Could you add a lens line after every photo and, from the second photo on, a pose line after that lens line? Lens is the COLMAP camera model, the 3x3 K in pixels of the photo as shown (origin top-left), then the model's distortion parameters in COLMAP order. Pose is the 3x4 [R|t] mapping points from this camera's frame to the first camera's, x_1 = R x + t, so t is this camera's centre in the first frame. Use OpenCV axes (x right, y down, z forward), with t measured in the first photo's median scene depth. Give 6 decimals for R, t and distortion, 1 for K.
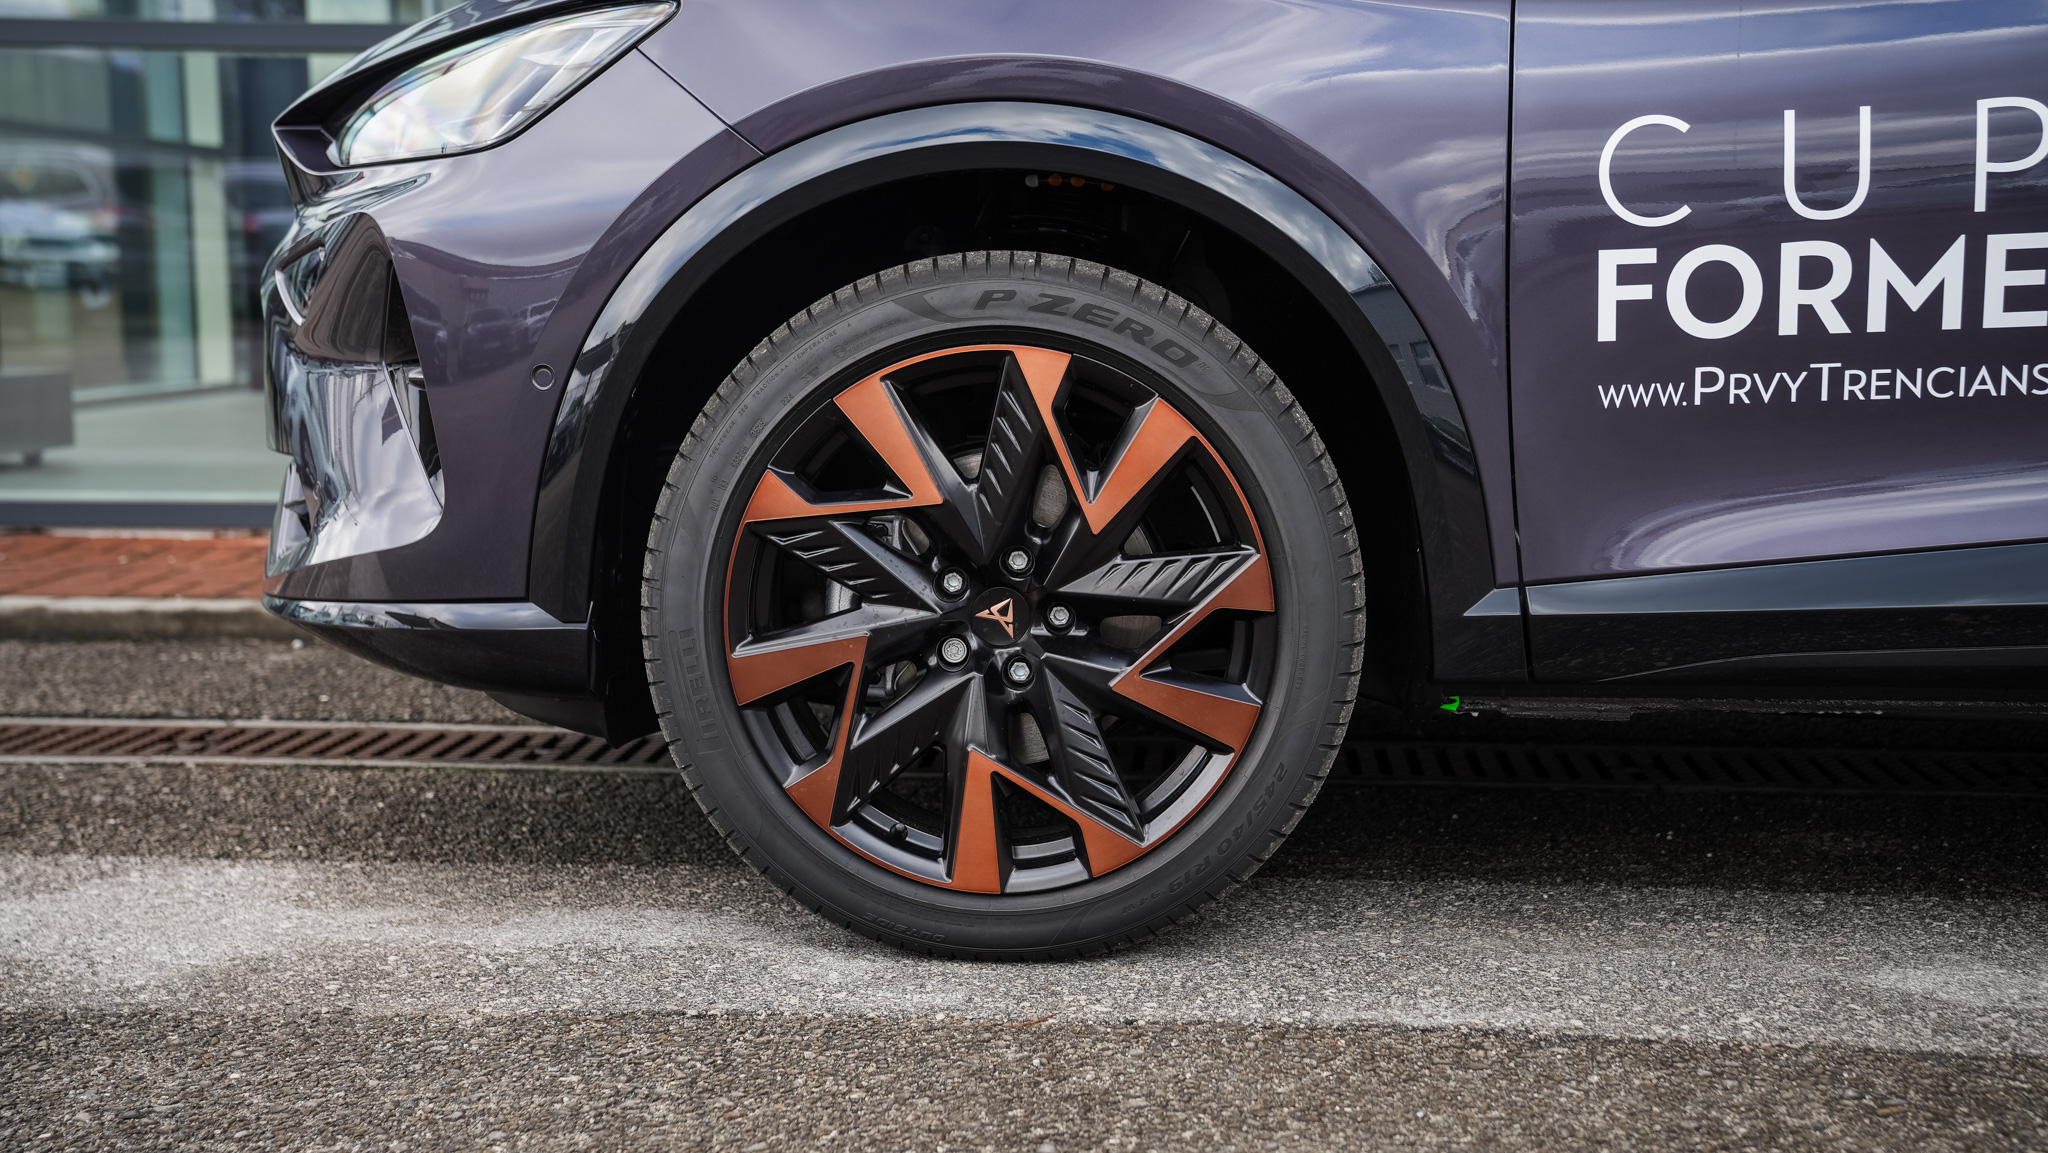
lens RADIAL K [[2940.6, 0, 1024.0], [0, 2940.6, 576.5], [0, 0, 1]] dist [0.043495, 0.693337]
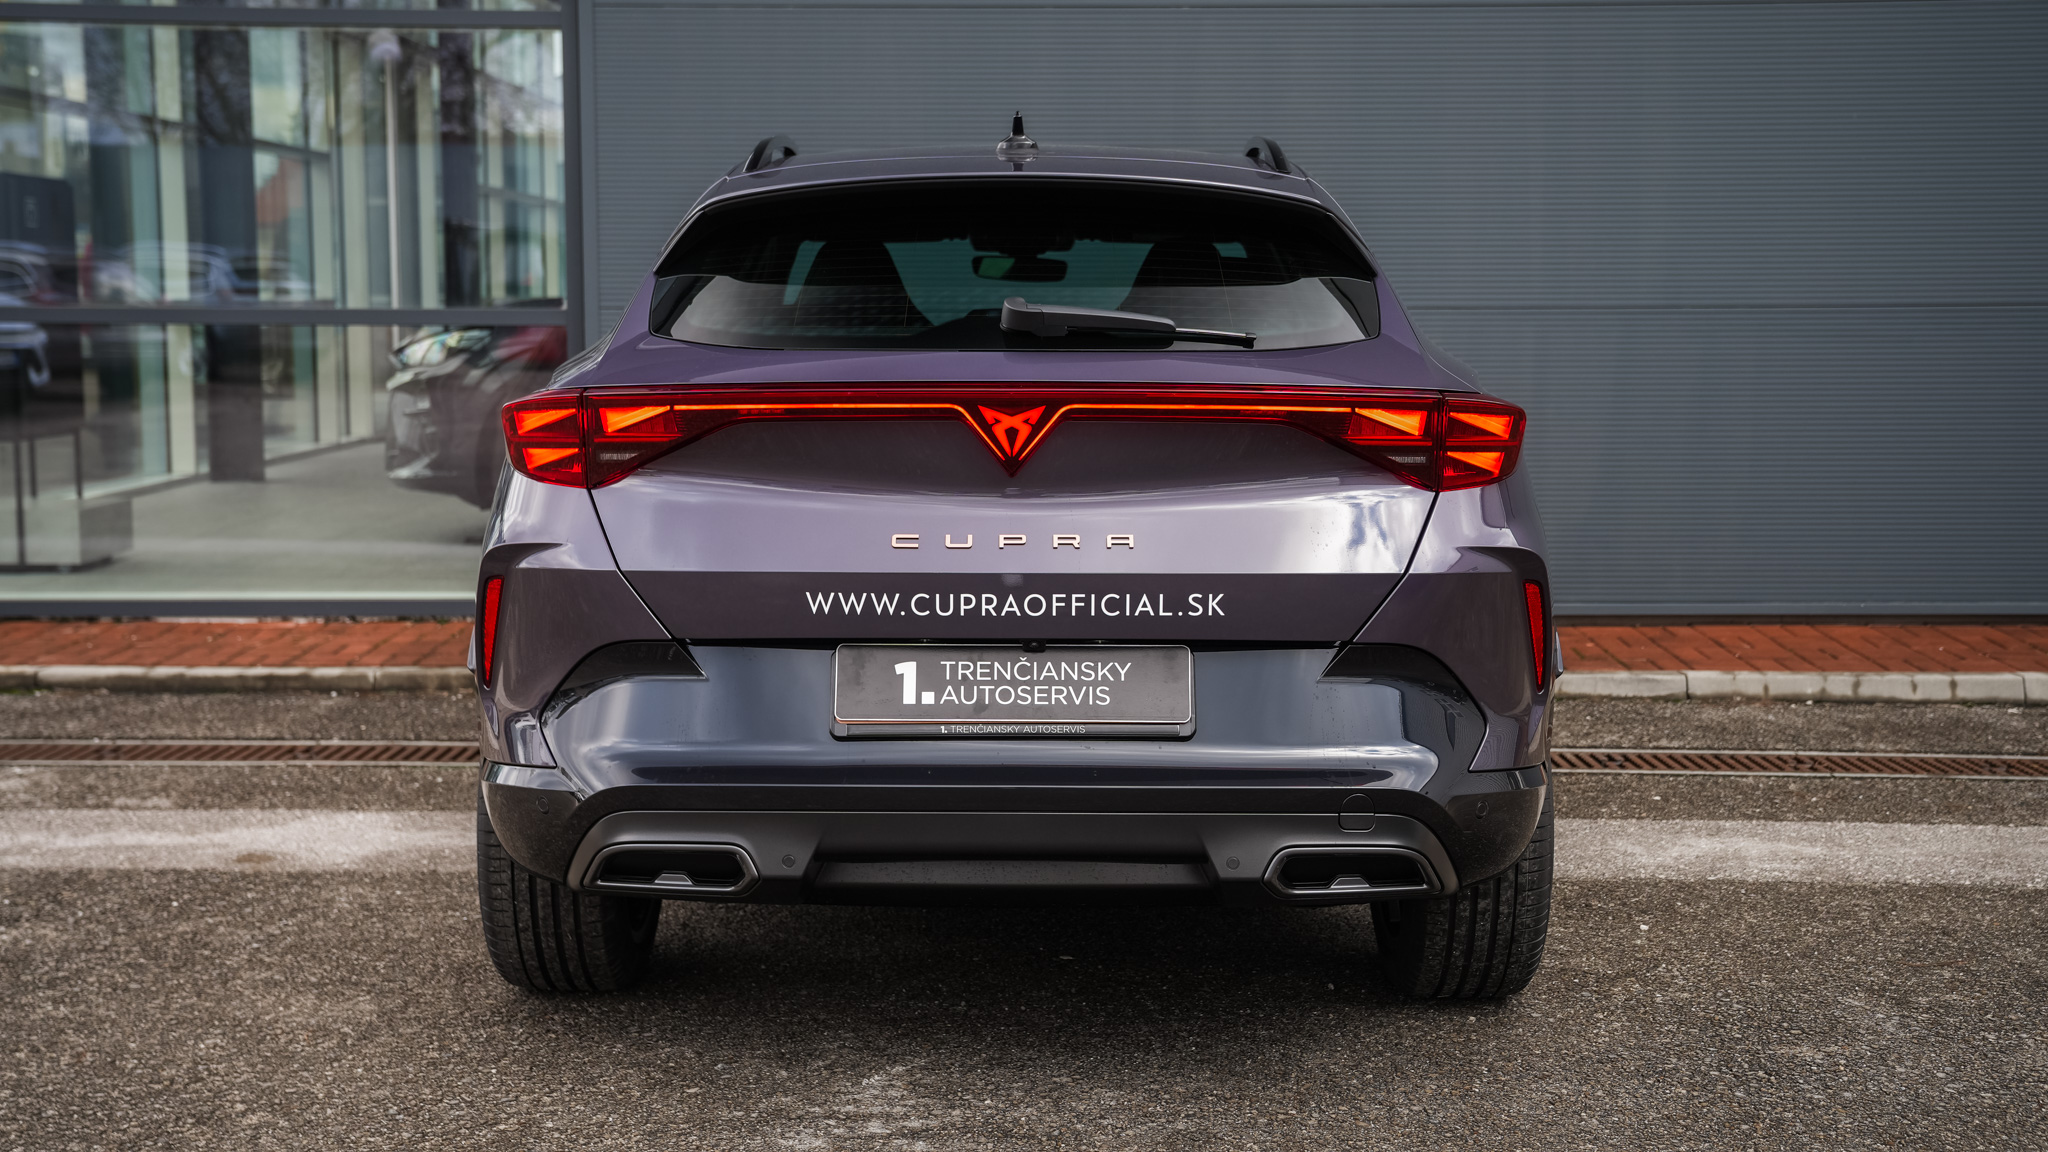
lens RADIAL K [[2533.7, 0, 1024.0], [0, 2533.7, 576.0], [0, 0, 1]] dist [0.015976, 0.350065]
pose [[0.996720, -0.005132, 0.080762, 0.075138], [0.005439, 0.999979, -0.003582, -0.075544], [-0.080741, 0.004009, 0.996727, -1.015228]]
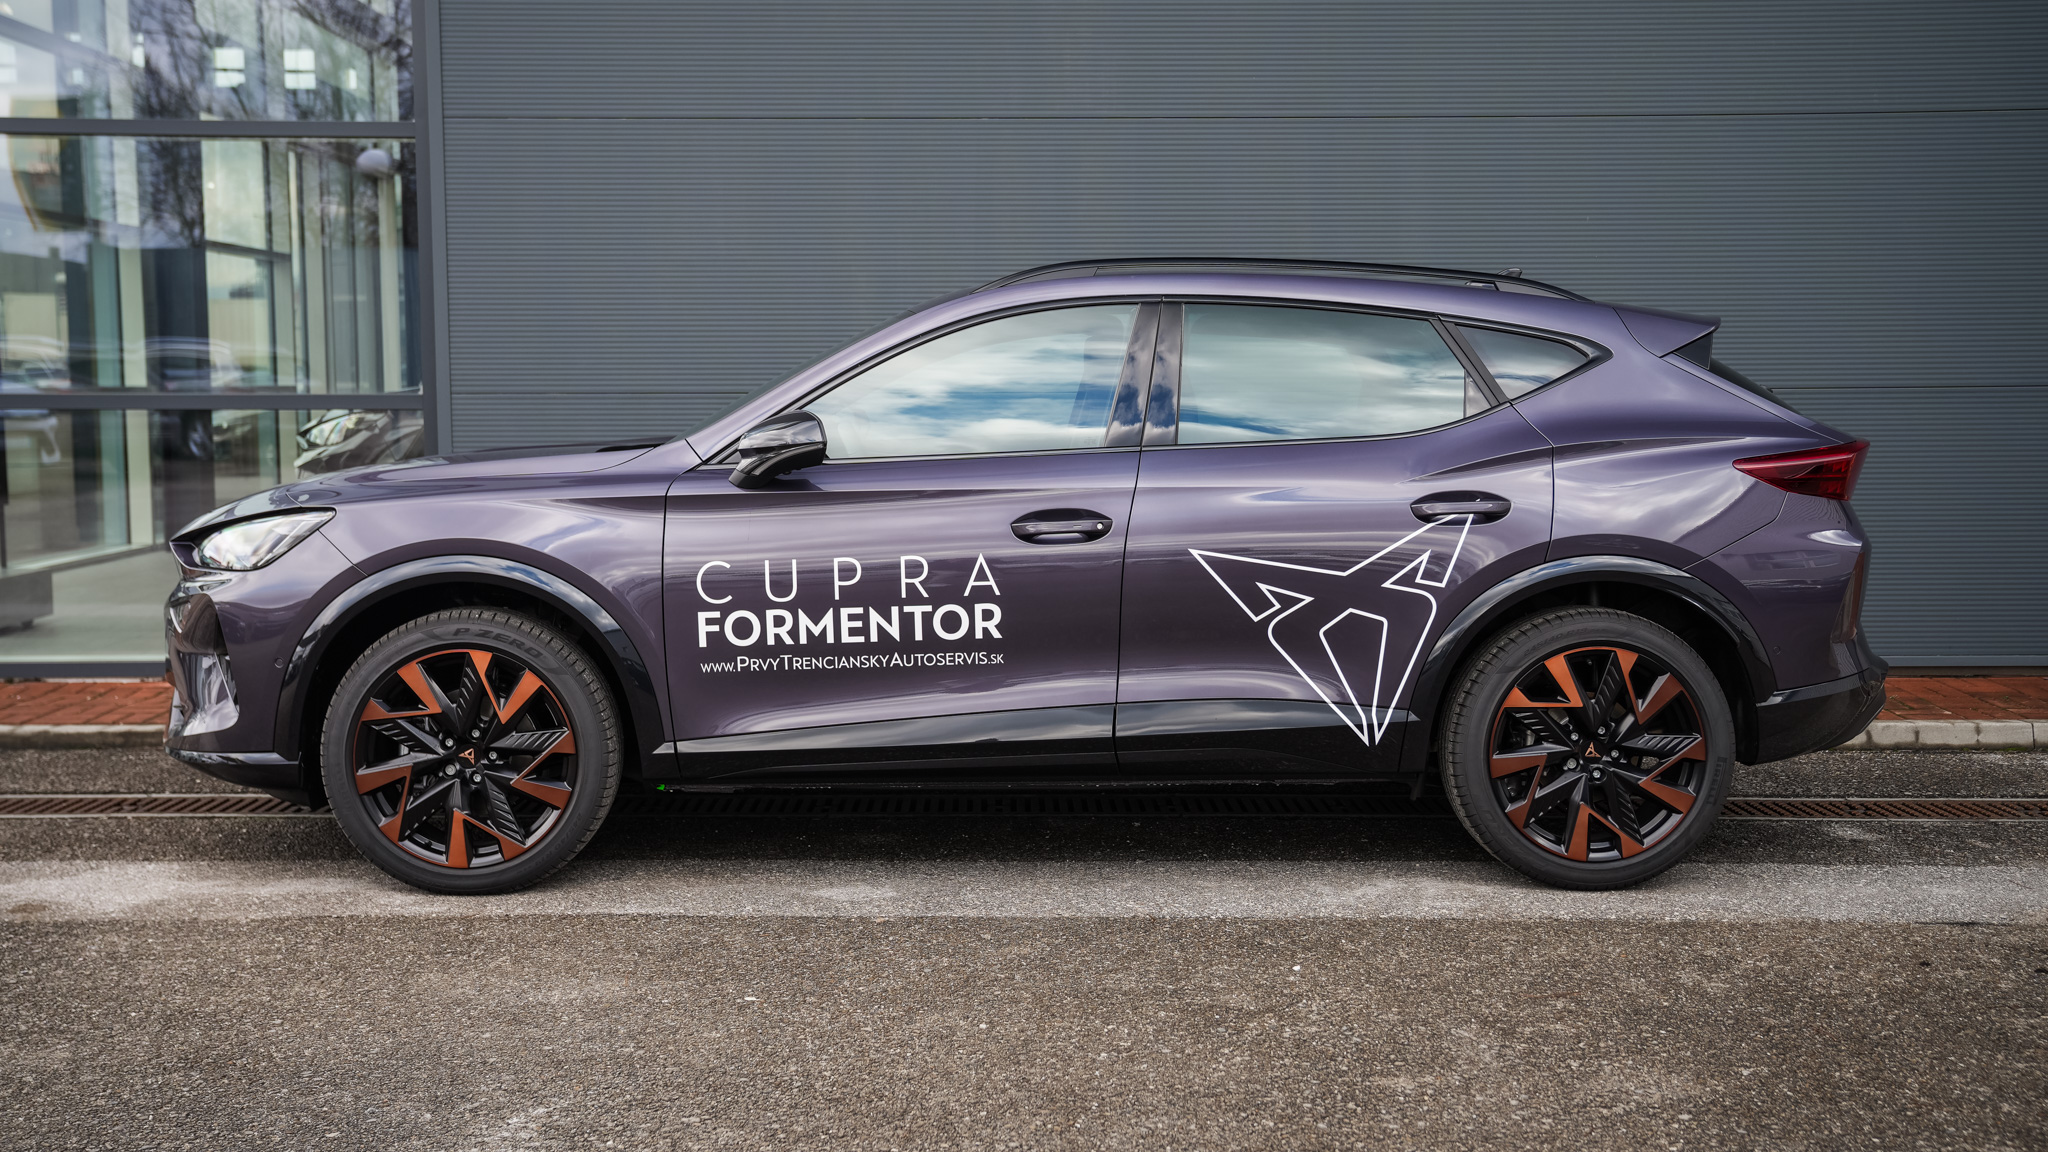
lens RADIAL K [[2275.4, 0, 1024.0], [0, 2275.4, 576.0], [0, 0, 1]] dist [-0.018881, 0.221080]
pose [[0.994644, -0.006877, 0.103130, 0.262947], [0.009789, 0.999567, -0.027753, -0.081008], [-0.102894, 0.028614, 0.994281, -0.970879]]
